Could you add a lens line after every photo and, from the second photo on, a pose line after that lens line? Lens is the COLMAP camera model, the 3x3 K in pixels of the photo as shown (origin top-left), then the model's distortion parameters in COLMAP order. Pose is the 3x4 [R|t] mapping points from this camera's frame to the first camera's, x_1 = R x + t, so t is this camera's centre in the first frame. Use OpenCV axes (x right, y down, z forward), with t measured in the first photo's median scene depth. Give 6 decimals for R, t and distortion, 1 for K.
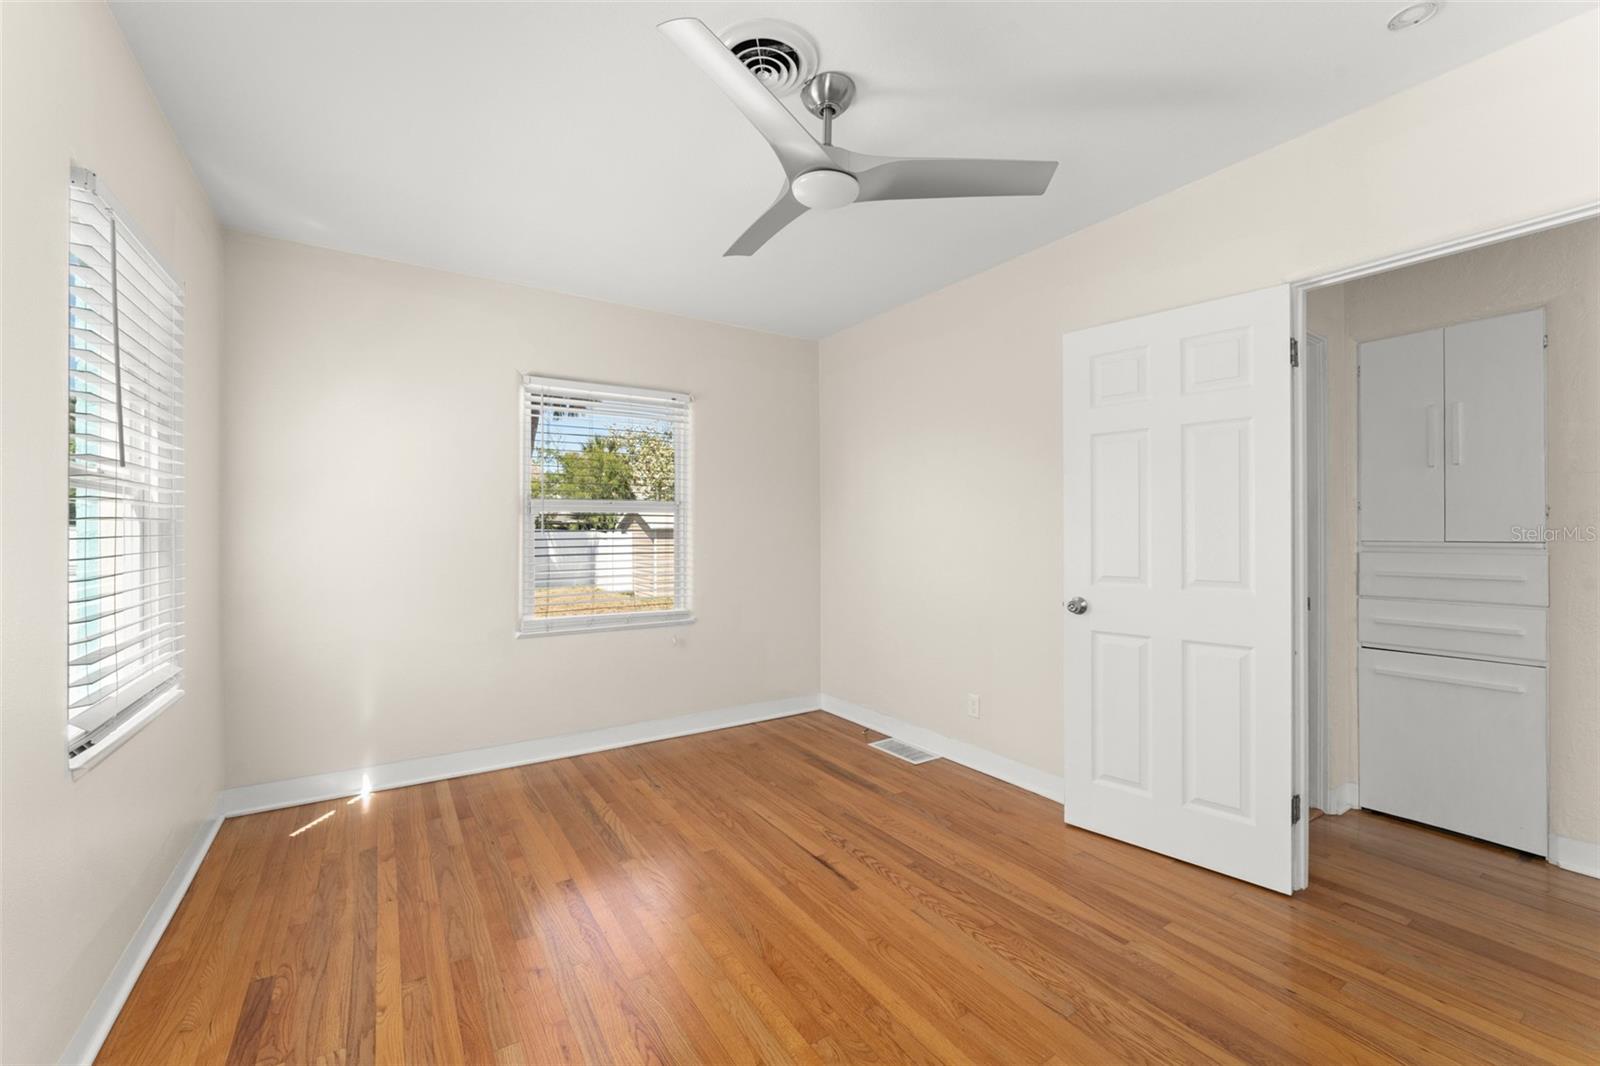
lens RADIAL K [[652.3, 0, 792.4], [0, 652.3, 535.6], [0, 0, 1]] dist [0.000798, -0.000164]
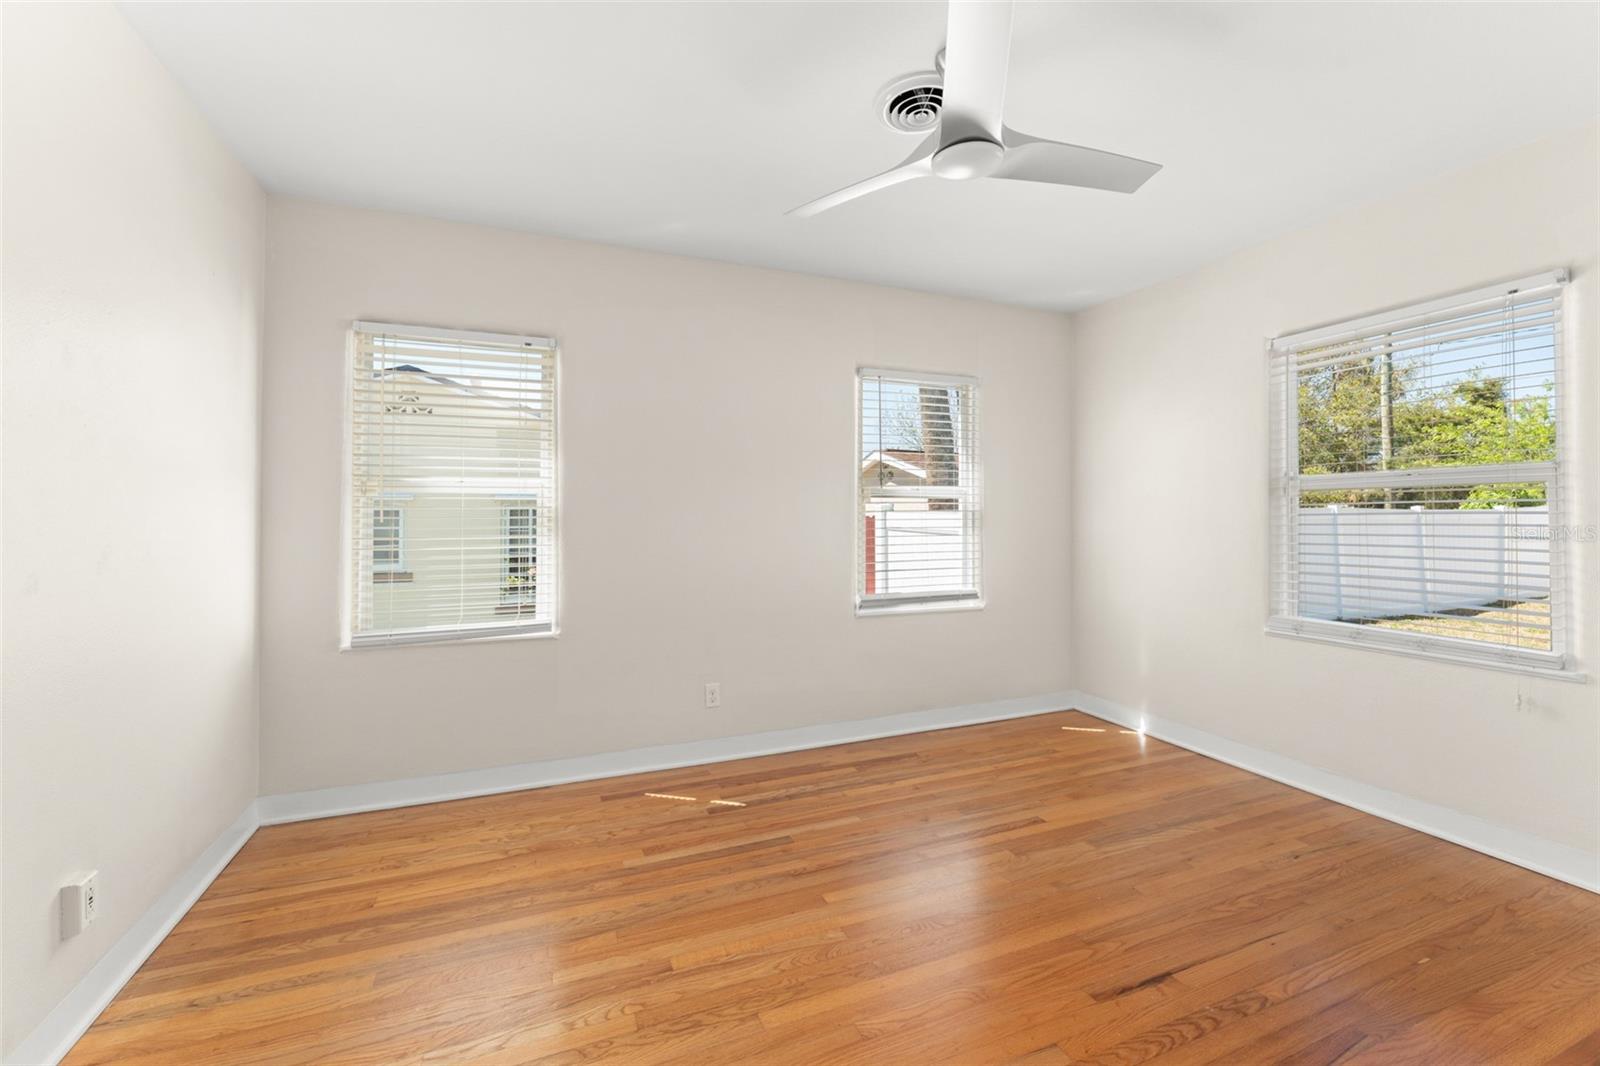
lens RADIAL K [[652.3, 0, 788.3], [0, 652.3, 502.2], [0, 0, 1]] dist [0.000798, -0.000164]
pose [[-0.185967, -0.018498, -0.982382, 0.786218], [-0.001449, 0.999827, -0.018552, -0.009799], [0.982555, -0.002027, -0.185961, 0.691336]]
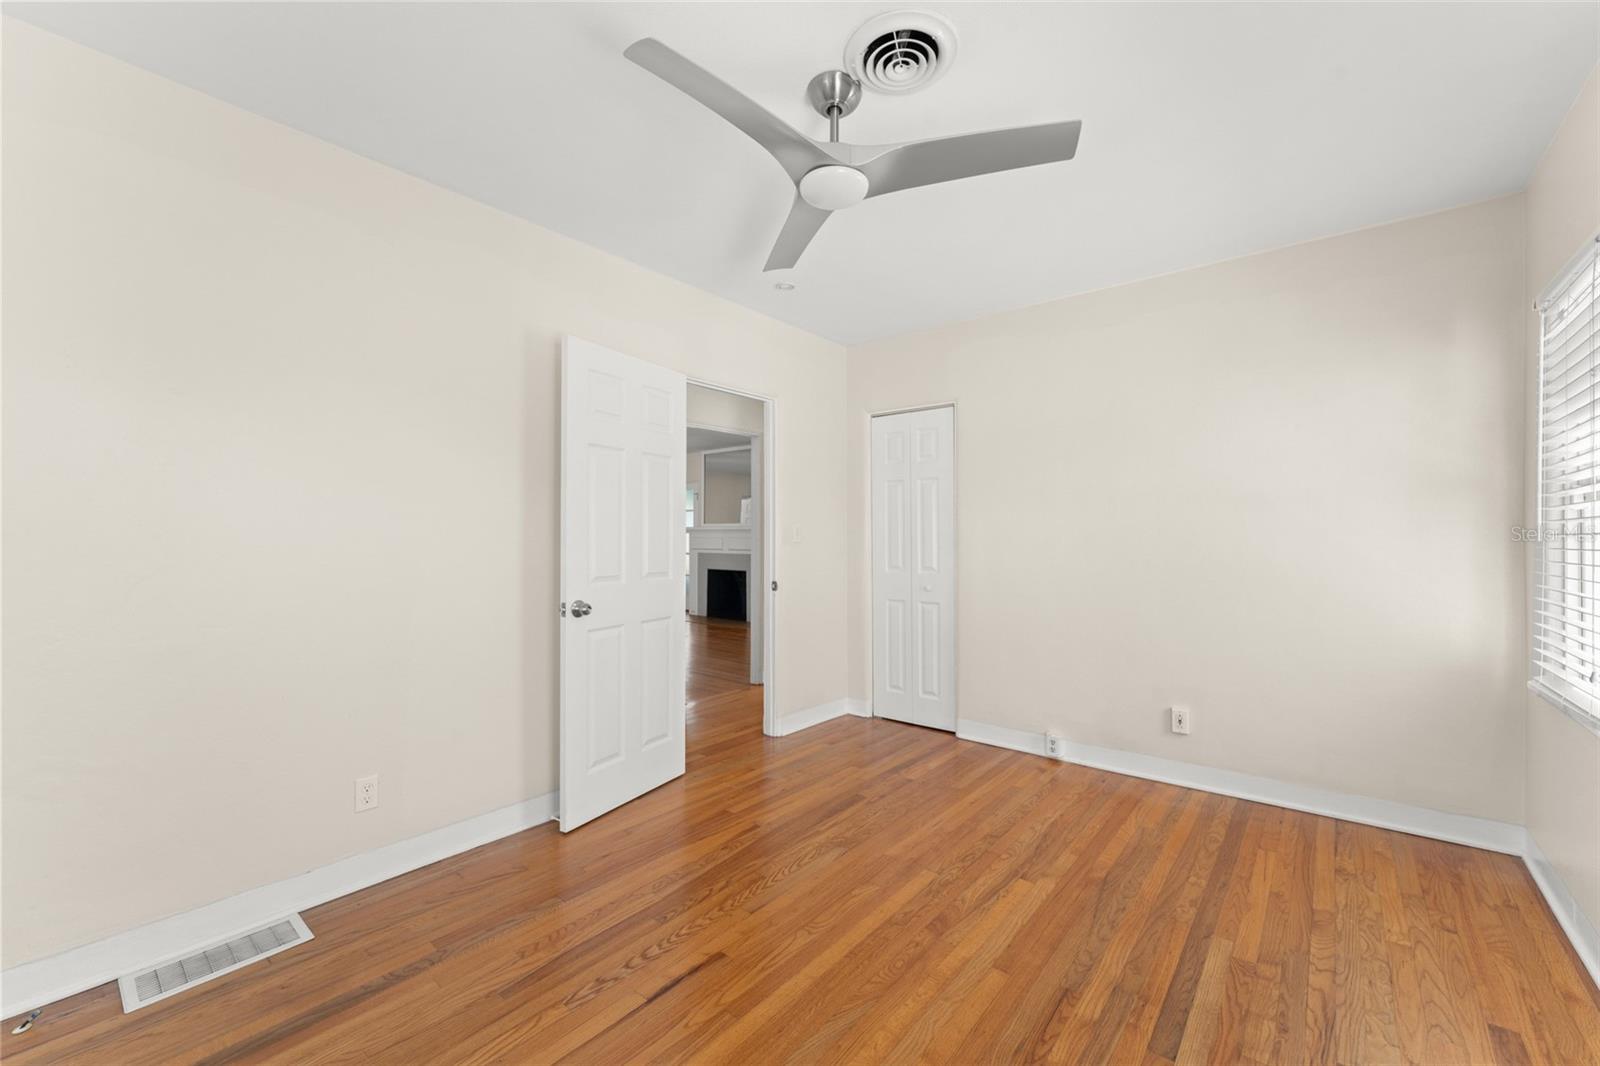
lens RADIAL K [[652.3, 0, 796.7], [0, 652.3, 539.9], [0, 0, 1]] dist [0.000798, -0.000164]
pose [[-0.310599, -0.002819, 0.950537, -0.646139], [0.003113, 0.999987, 0.003983, -0.002659], [-0.950536, 0.004196, -0.310586, 1.017008]]
